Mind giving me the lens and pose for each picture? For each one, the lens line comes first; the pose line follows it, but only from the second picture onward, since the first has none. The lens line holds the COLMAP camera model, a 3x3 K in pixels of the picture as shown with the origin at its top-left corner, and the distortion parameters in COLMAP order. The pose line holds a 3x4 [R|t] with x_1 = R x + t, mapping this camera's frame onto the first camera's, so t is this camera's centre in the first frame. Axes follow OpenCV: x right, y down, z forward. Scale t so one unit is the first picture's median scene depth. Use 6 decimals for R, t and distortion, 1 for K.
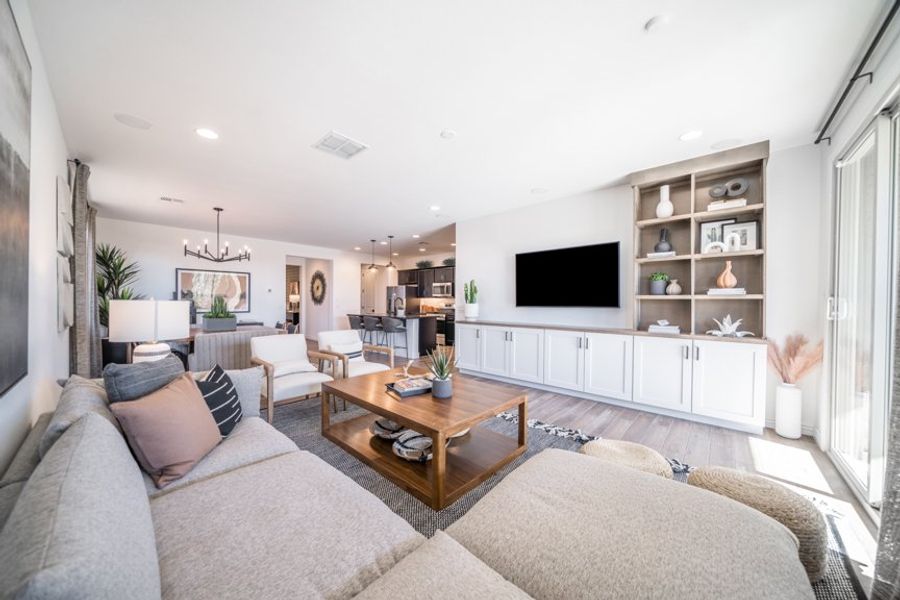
lens RADIAL K [[305.0, 0, 446.0], [0, 305.0, 304.0], [0, 0, 1]] dist [-0.020519, -0.000059]
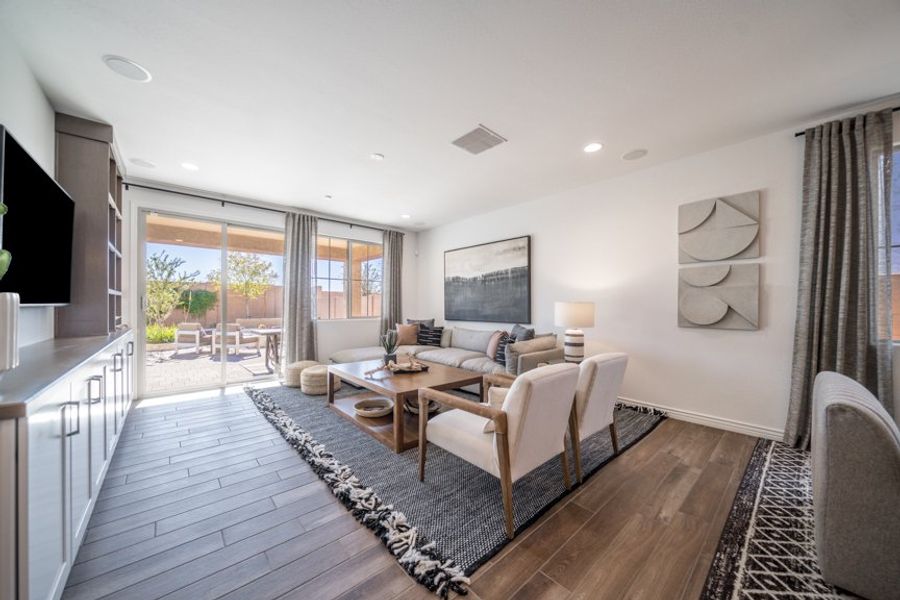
lens RADIAL K [[318.0, 0, 444.6], [0, 318.0, 305.8], [0, 0, 1]] dist [-0.002448, -0.000179]
pose [[-0.992929, -0.010378, 0.118255, -0.116826], [-0.009573, 0.999927, 0.007374, 0.000606], [-0.118323, 0.006190, -0.992956, 0.643318]]
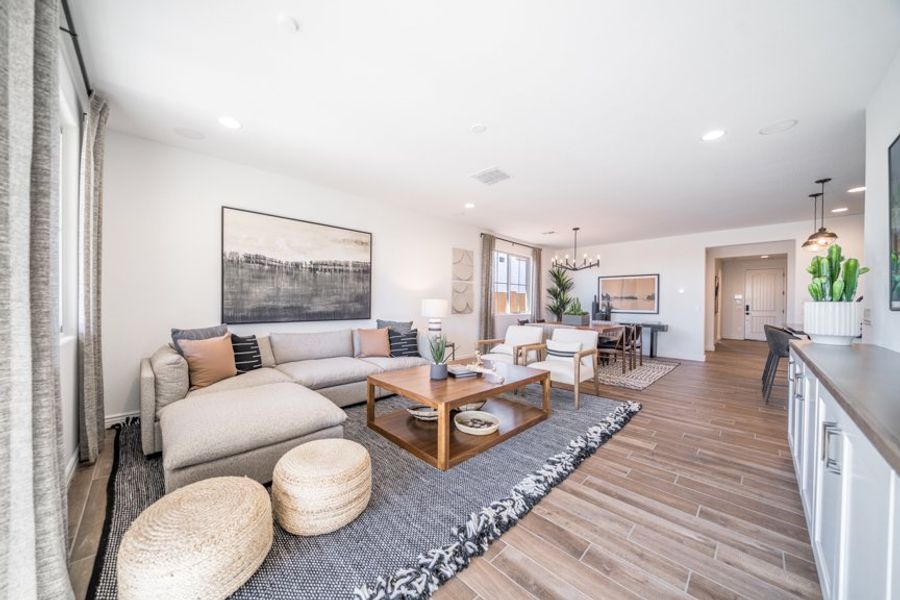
lens RADIAL K [[305.0, 0, 446.0], [0, 305.0, 304.0], [0, 0, 1]] dist [-0.020519, -0.000059]
pose [[-0.066176, -0.004291, -0.997799, 0.295901], [-0.014500, 0.999889, -0.003338, 0.006965], [0.997703, 0.014247, -0.066231, 0.285265]]
